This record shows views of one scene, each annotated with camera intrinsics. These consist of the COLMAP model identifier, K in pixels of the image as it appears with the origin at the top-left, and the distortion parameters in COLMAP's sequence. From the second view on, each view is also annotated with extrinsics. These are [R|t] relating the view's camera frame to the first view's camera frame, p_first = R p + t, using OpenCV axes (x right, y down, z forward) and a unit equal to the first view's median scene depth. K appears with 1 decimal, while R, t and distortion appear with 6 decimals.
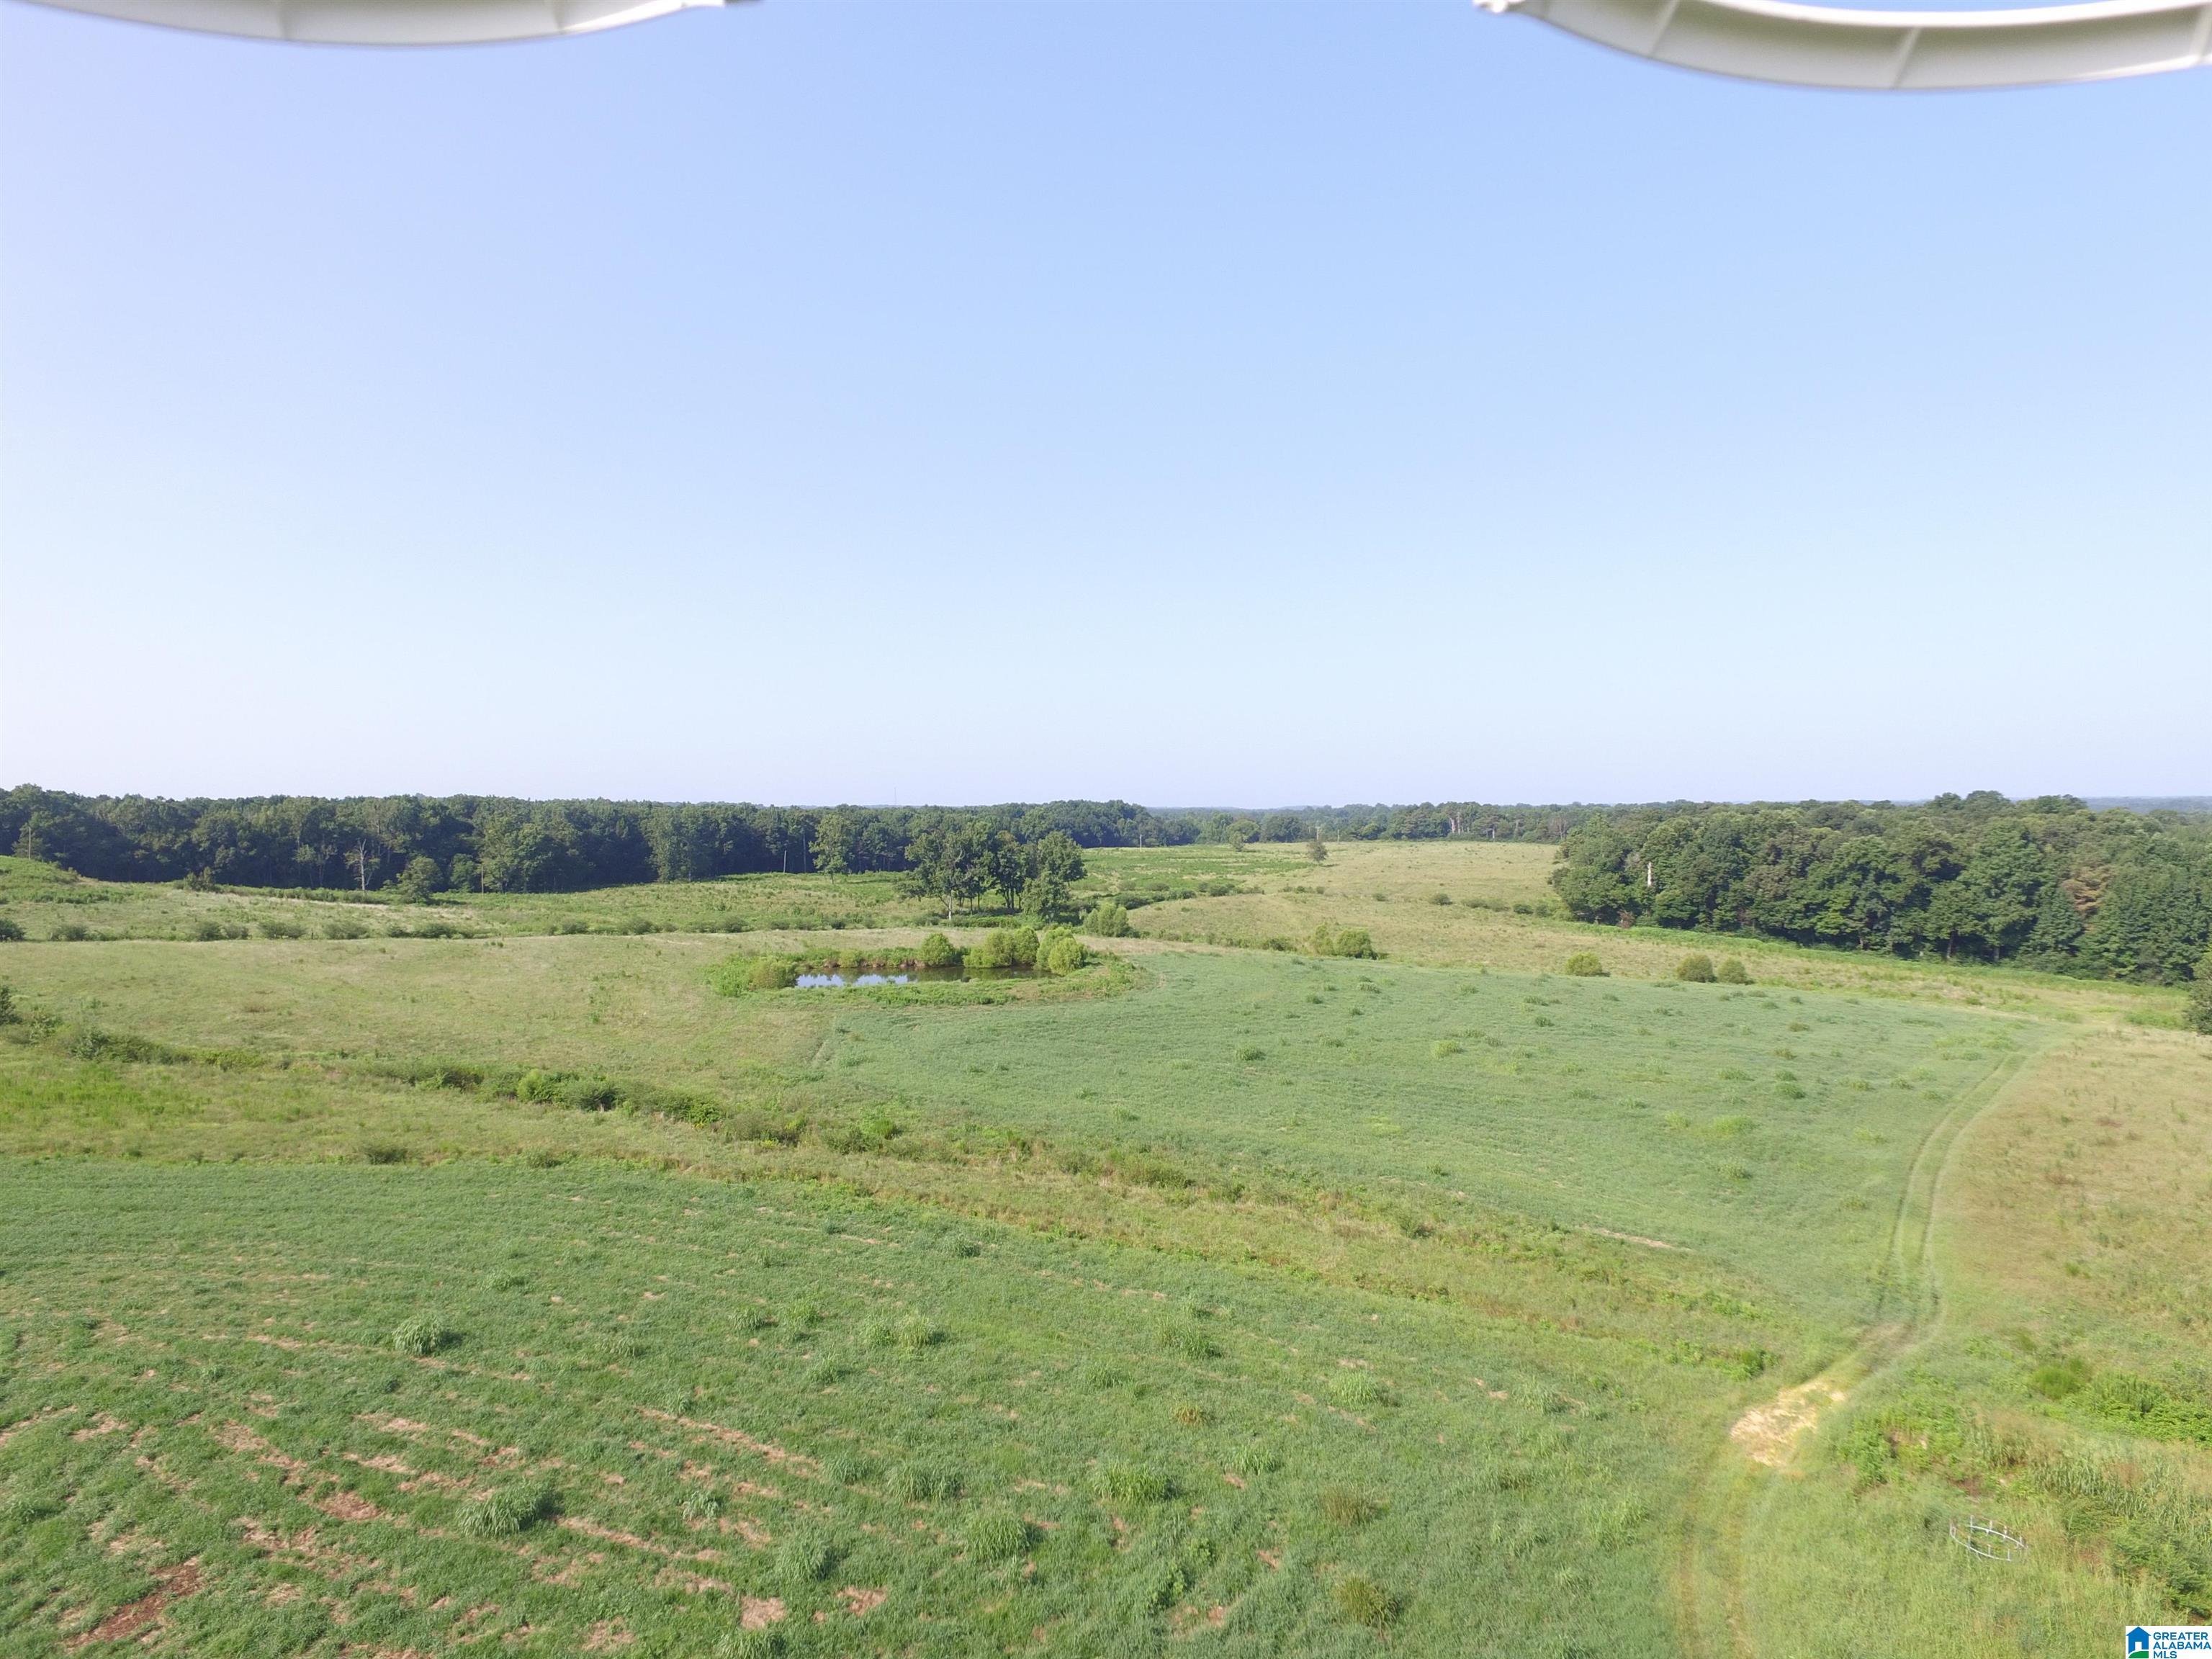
lens RADIAL K [[1280.1, 0, 1104.0], [0, 1280.1, 813.8], [0, 0, 1]] dist [-0.014762, 0.018299]
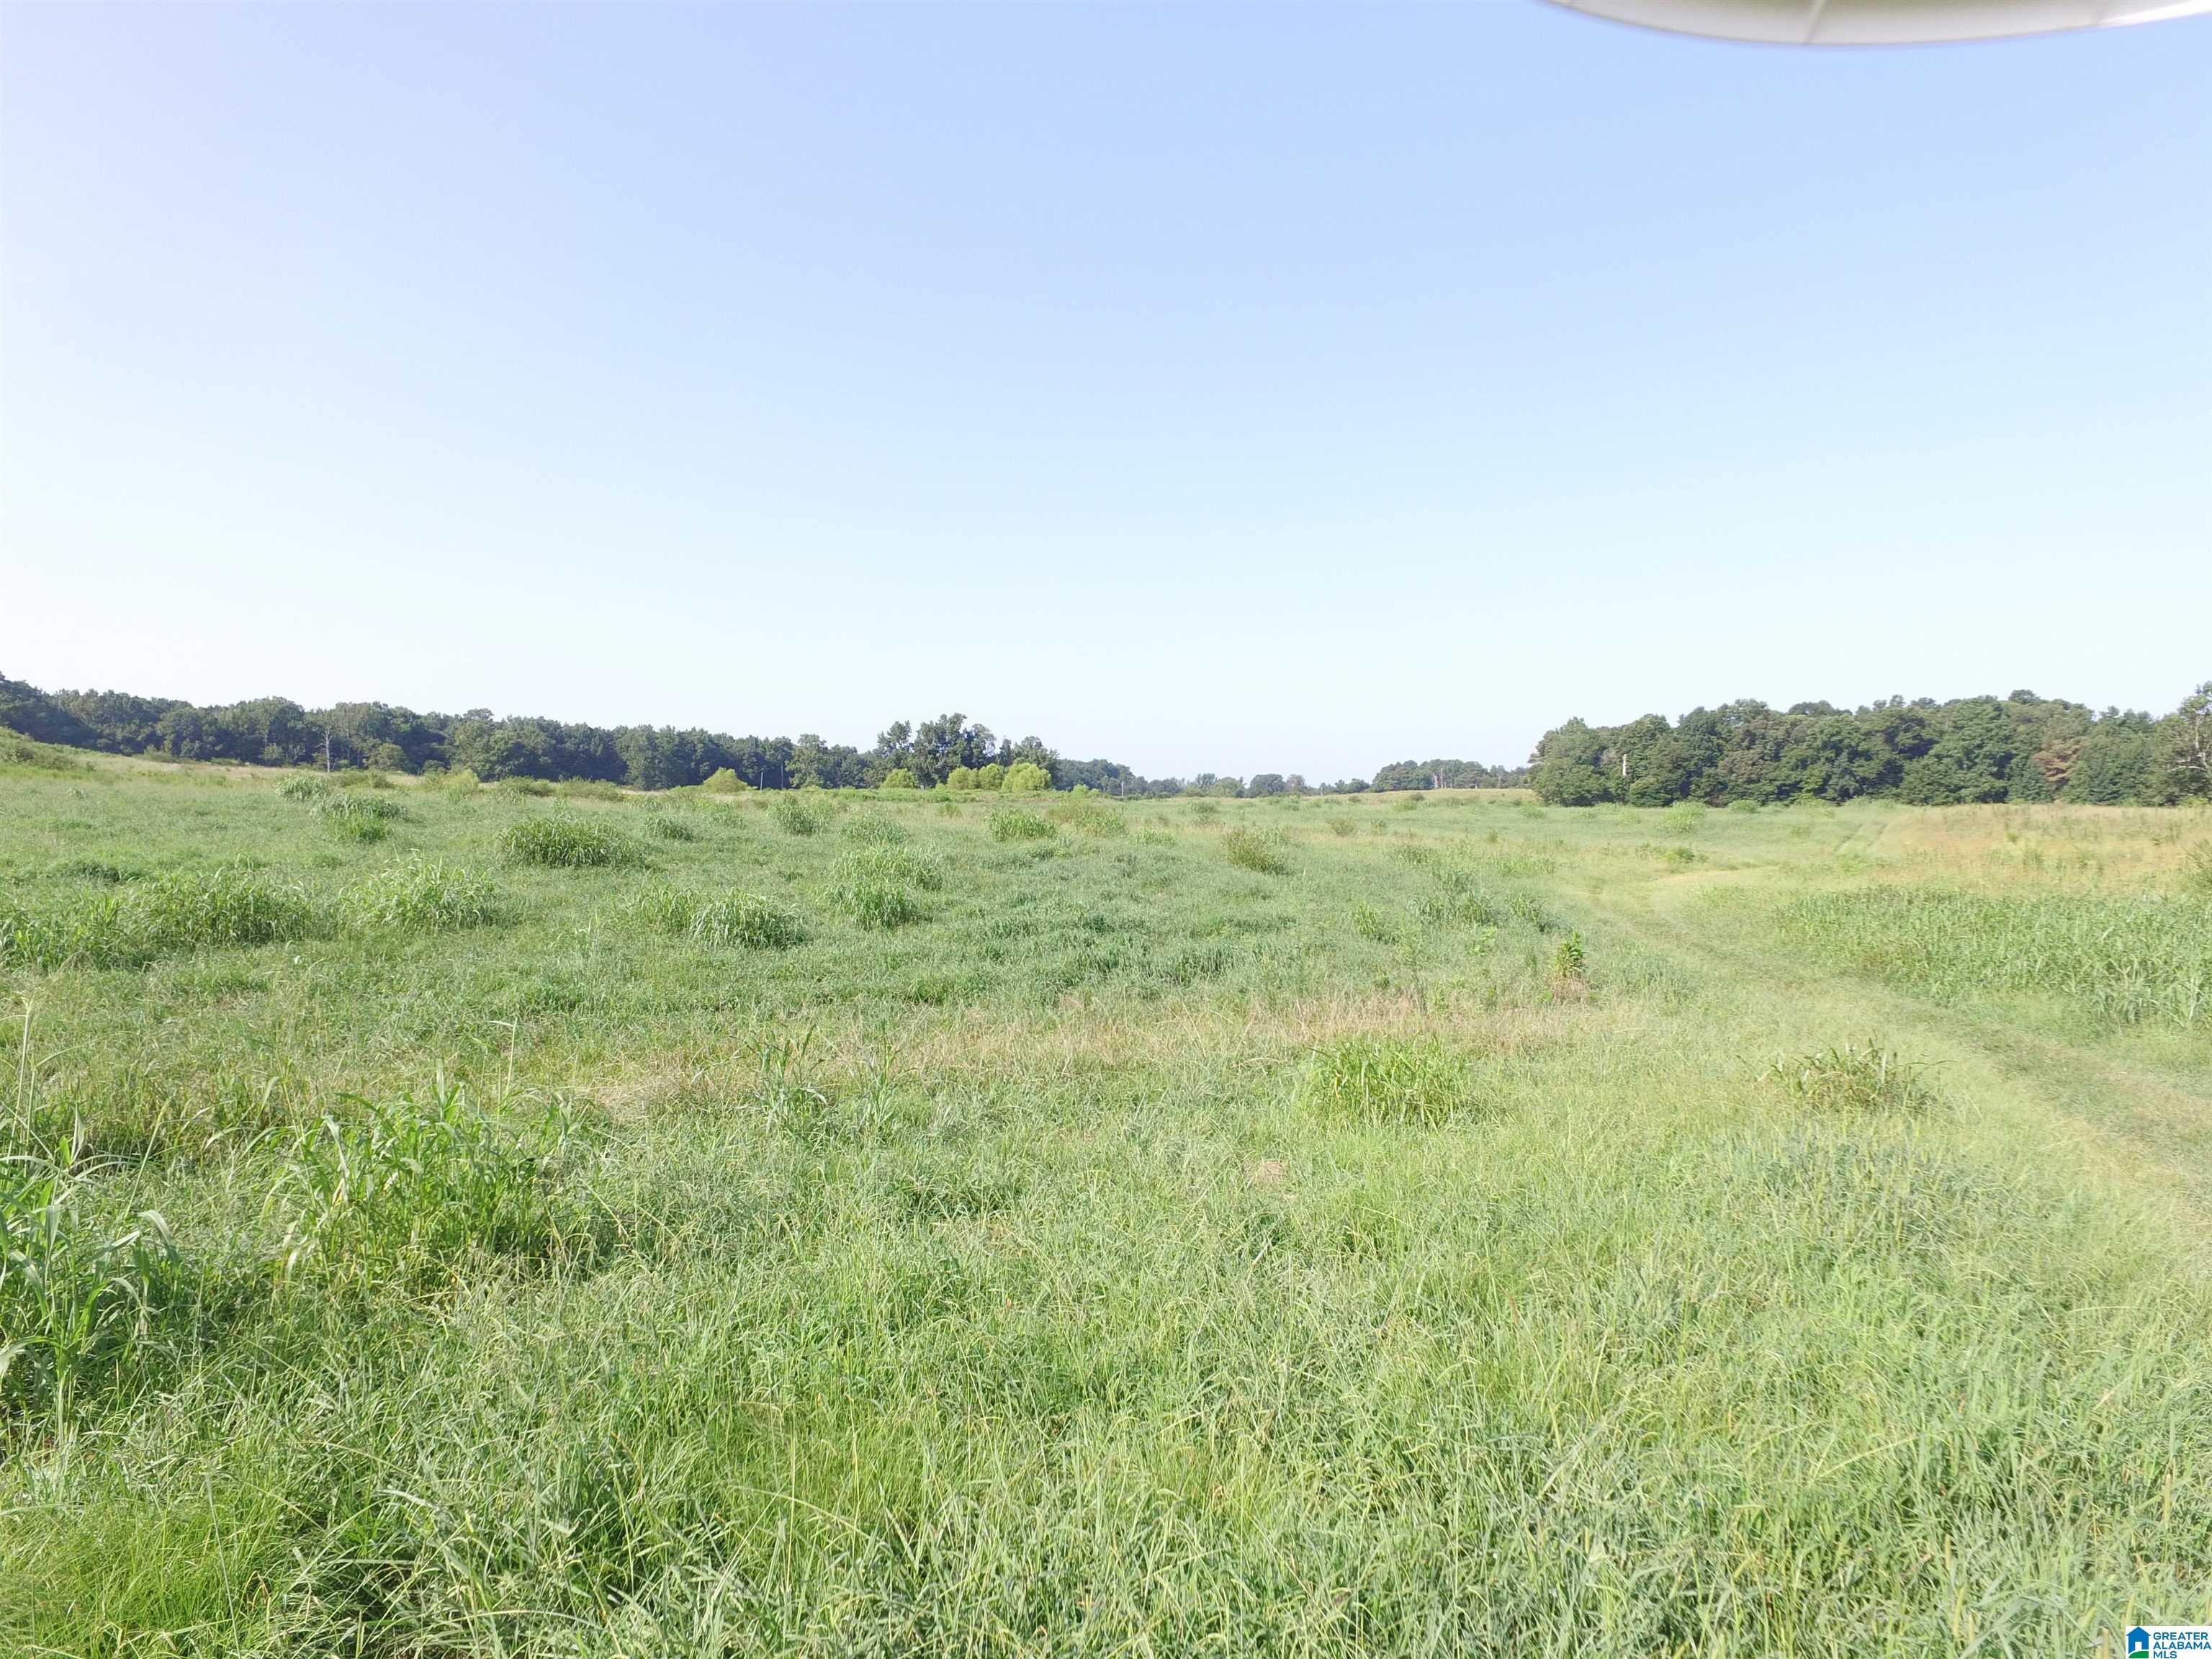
lens RADIAL K [[1280.1, 0, 1103.9], [0, 1280.1, 827.5], [0, 0, 1]] dist [-0.014762, 0.018299]
pose [[0.999923, 0.008923, 0.008600, 0.015434], [-0.009028, 0.999884, 0.012292, 0.105595], [-0.008489, -0.012369, 0.999887, 0.007149]]
